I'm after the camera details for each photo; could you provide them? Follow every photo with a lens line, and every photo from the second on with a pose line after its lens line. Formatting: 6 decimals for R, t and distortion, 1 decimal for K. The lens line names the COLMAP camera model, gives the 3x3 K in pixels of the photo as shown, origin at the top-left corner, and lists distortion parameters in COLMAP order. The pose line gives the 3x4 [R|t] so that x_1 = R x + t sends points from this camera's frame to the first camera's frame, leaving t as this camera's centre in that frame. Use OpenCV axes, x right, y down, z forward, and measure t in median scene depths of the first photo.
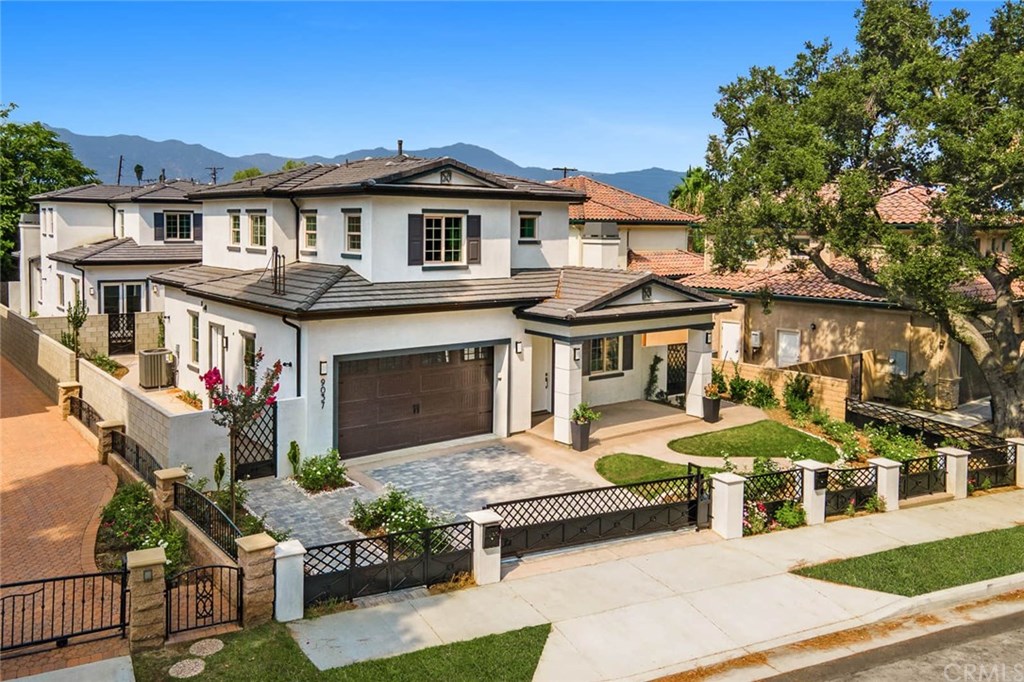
lens RADIAL K [[758.4, 0, 511.8], [0, 758.4, 258.5], [0, 0, 1]] dist [0.029064, 0.009663]
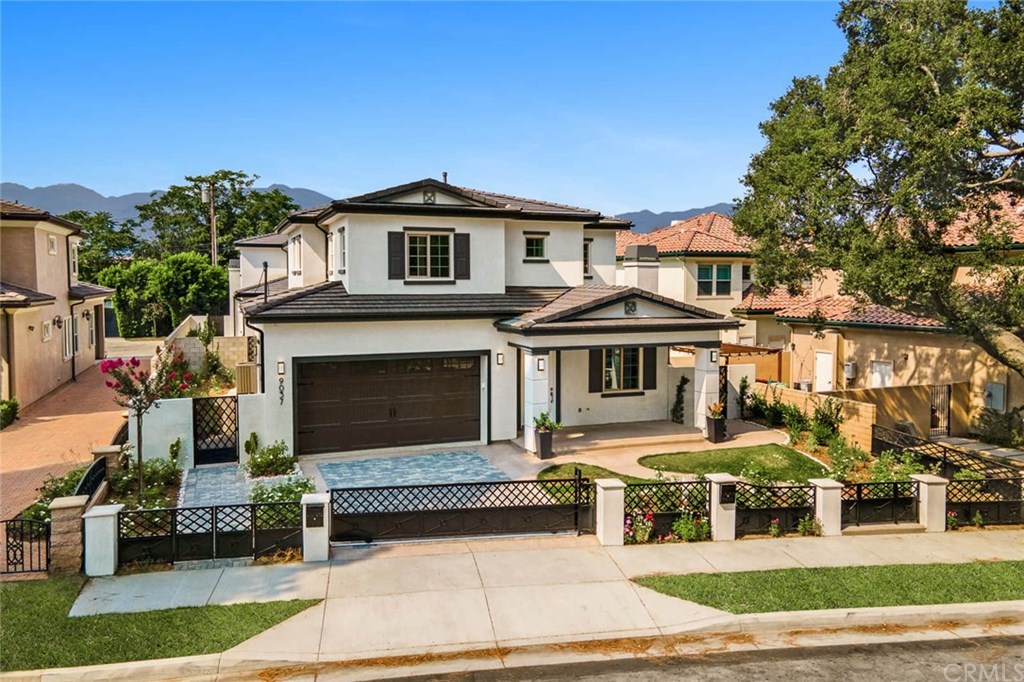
lens RADIAL K [[706.2, 0, 512.1], [0, 706.2, 306.5], [0, 0, 1]] dist [0.024144, 0.037940]
pose [[0.971705, 0.001499, -0.236193, 0.266265], [0.000807, 0.999953, 0.009665, 0.037527], [0.236196, -0.009582, 0.971658, 0.066686]]
